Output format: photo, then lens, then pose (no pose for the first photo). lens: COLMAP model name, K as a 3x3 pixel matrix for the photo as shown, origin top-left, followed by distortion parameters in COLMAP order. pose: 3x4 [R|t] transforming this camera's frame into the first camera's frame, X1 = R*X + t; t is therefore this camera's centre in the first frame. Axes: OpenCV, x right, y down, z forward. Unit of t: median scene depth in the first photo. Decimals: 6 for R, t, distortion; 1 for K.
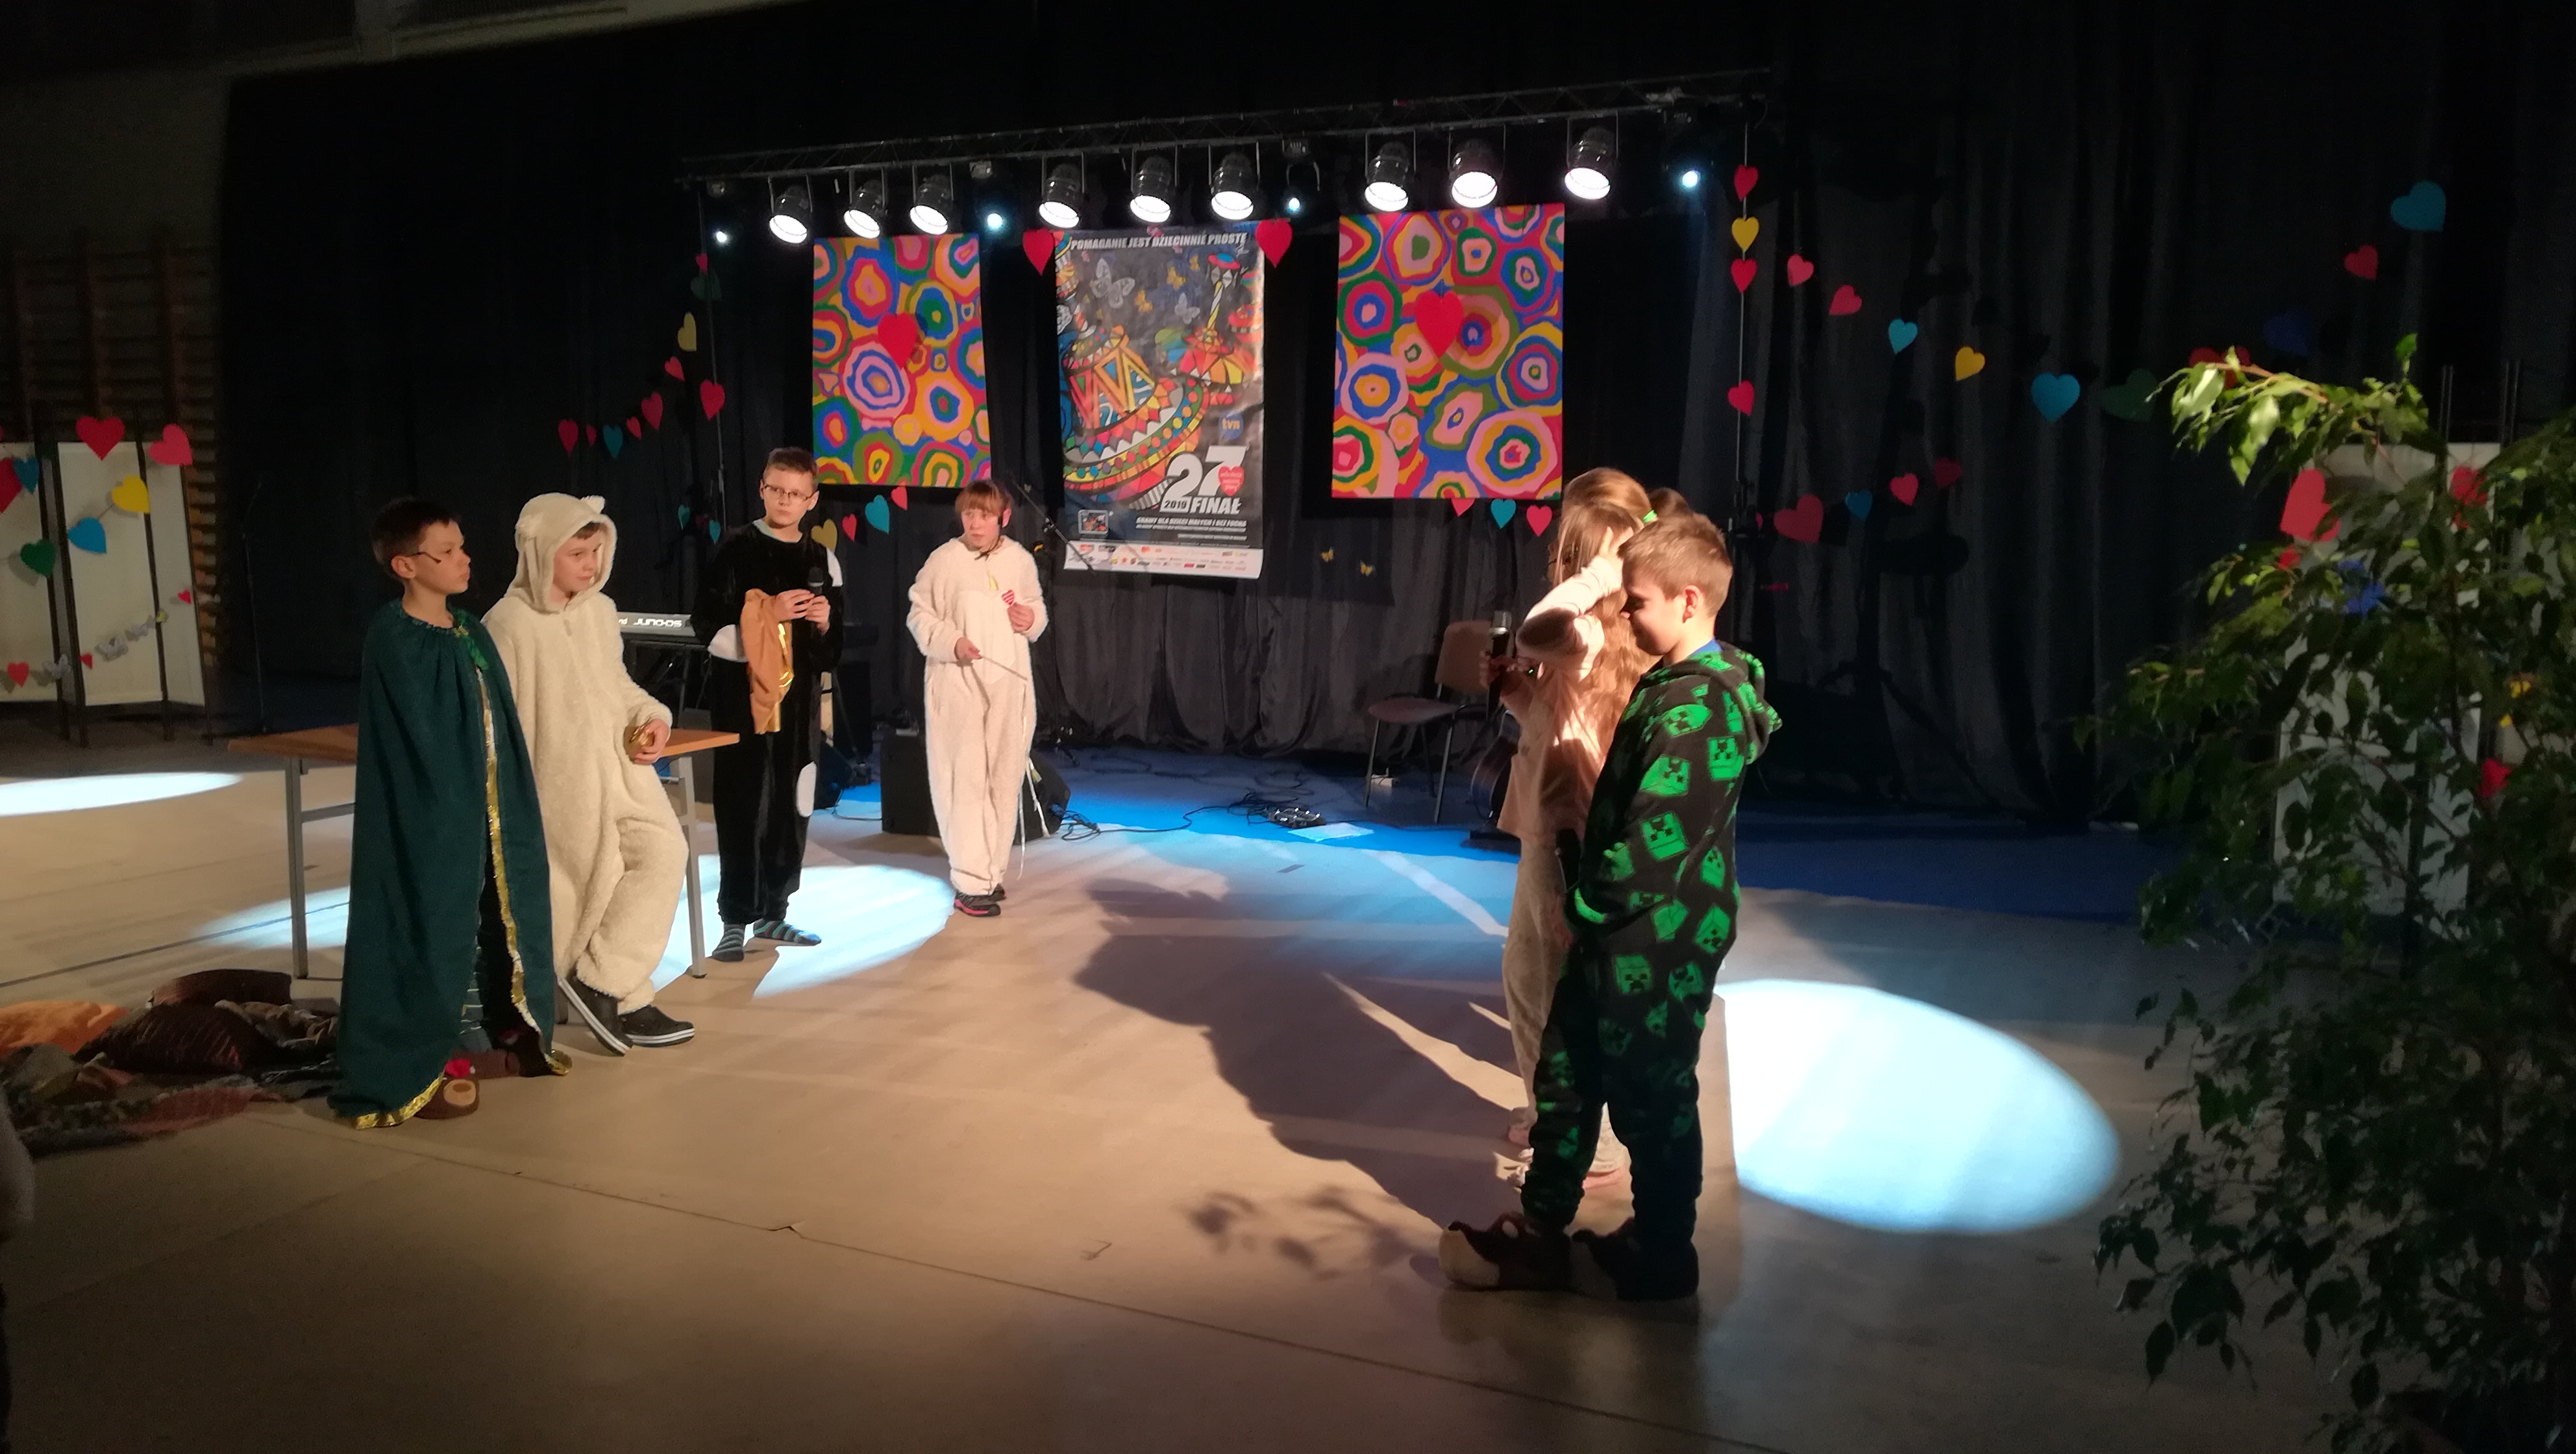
lens RADIAL K [[2007.0, 0, 1321.6], [0, 2007.0, 768.3], [0, 0, 1]] dist [0.065501, -0.098096]
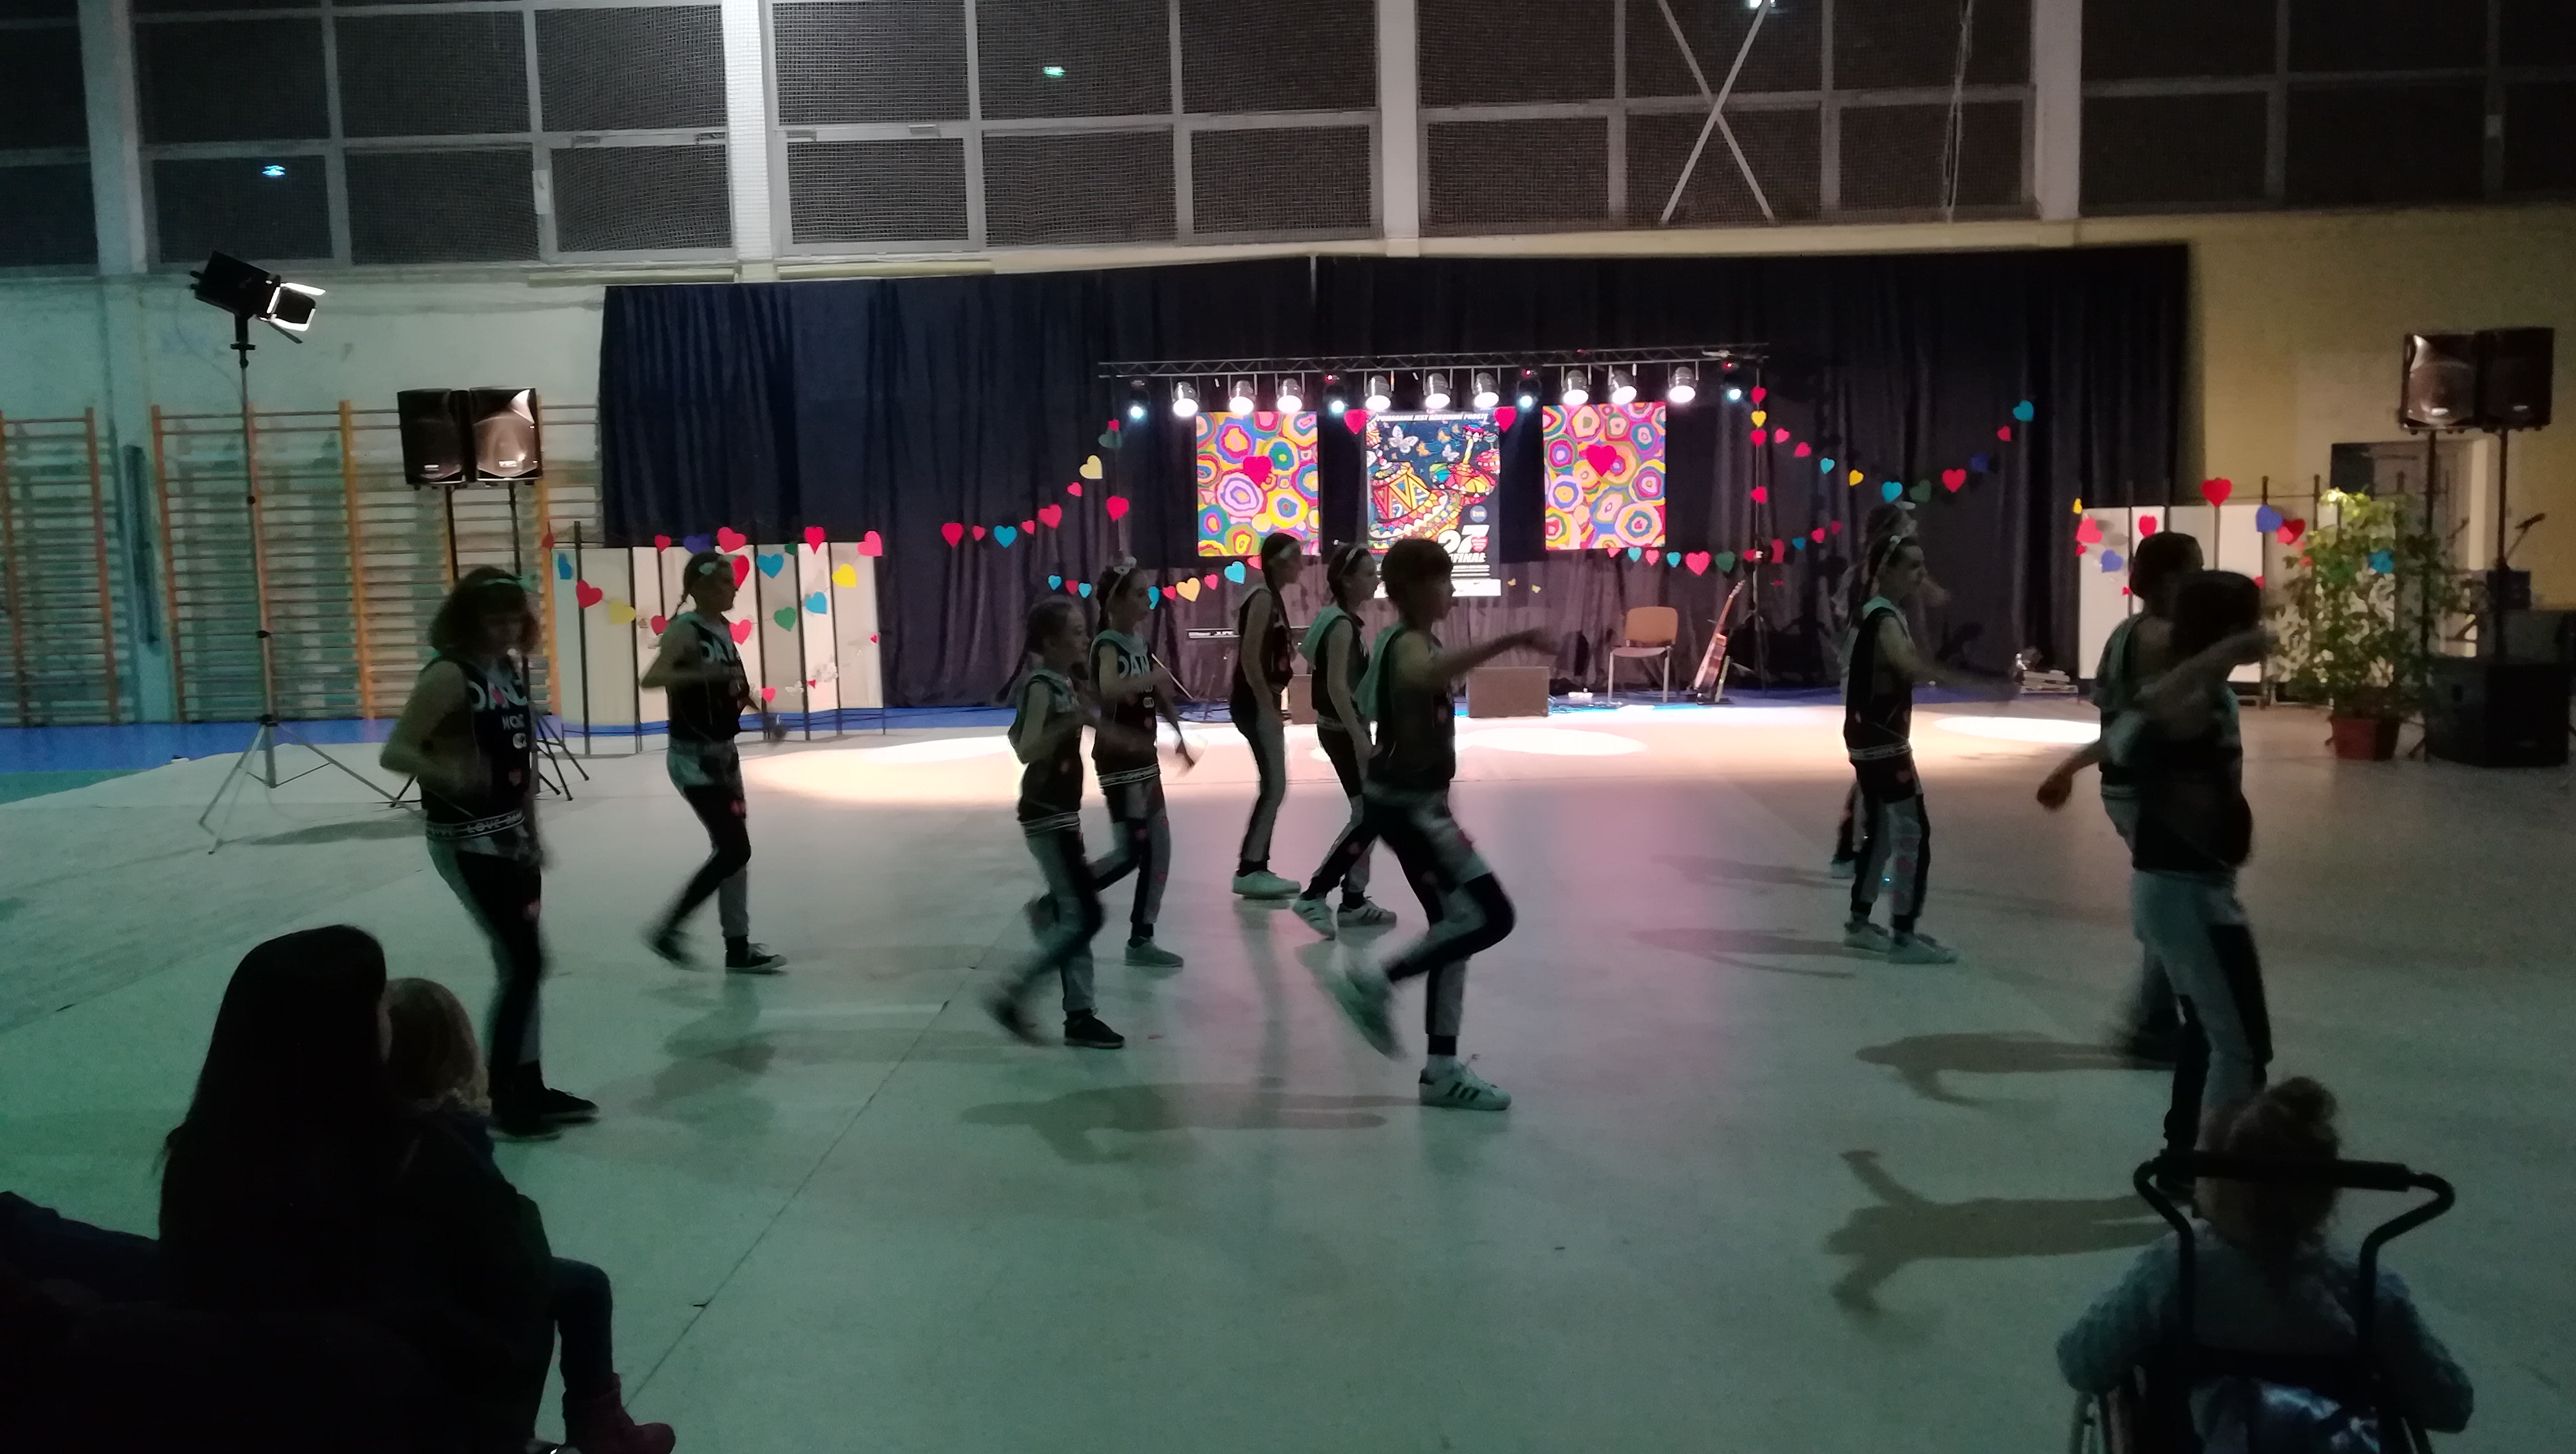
lens RADIAL K [[2007.0, 0, 1321.4], [0, 2007.0, 768.9], [0, 0, 1]] dist [0.065501, -0.098096]
pose [[0.893096, -0.079503, 0.442784, -1.017276], [0.098407, 0.994948, -0.019842, 0.086868], [-0.438970, 0.061294, 0.896409, -0.592491]]
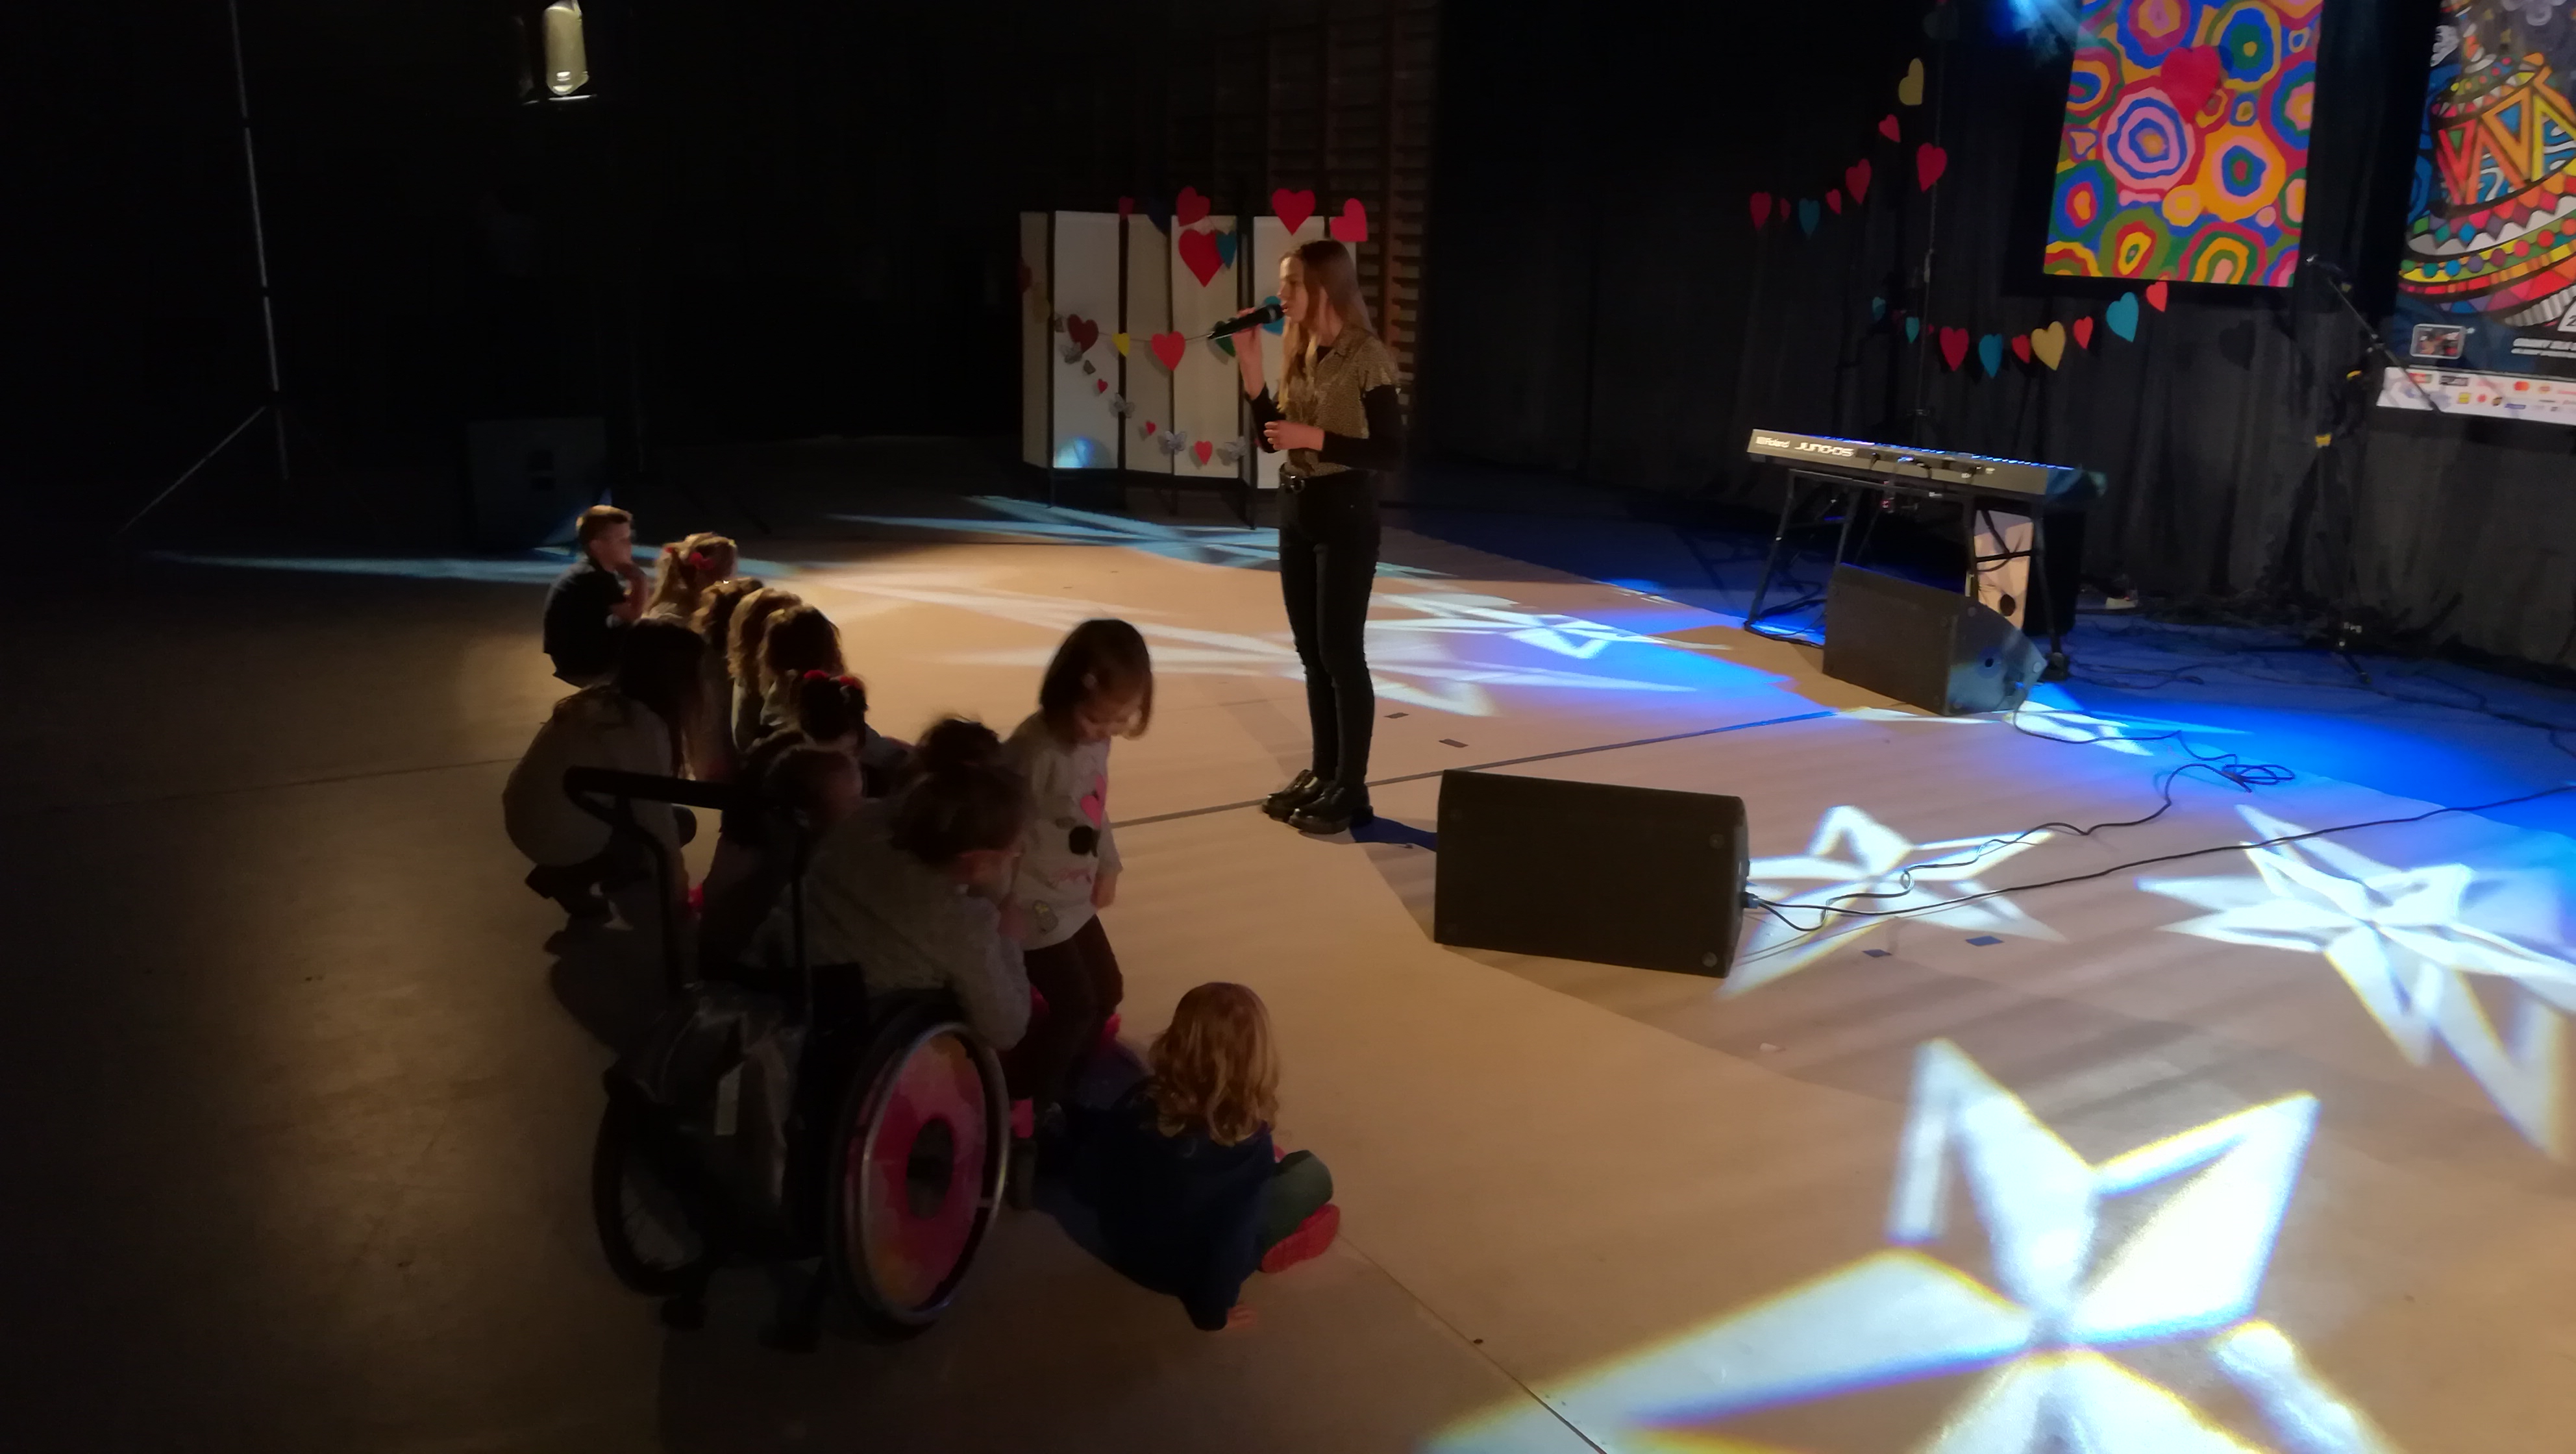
lens RADIAL K [[2007.0, 0, 1294.8], [0, 2007.0, 728.3], [0, 0, 1]] dist [0.065501, -0.098096]
pose [[0.831174, 0.147254, -0.536158, -0.050936], [-0.098221, 0.988014, 0.119087, -0.035974], [0.547268, -0.046320, 0.835675, 0.195489]]
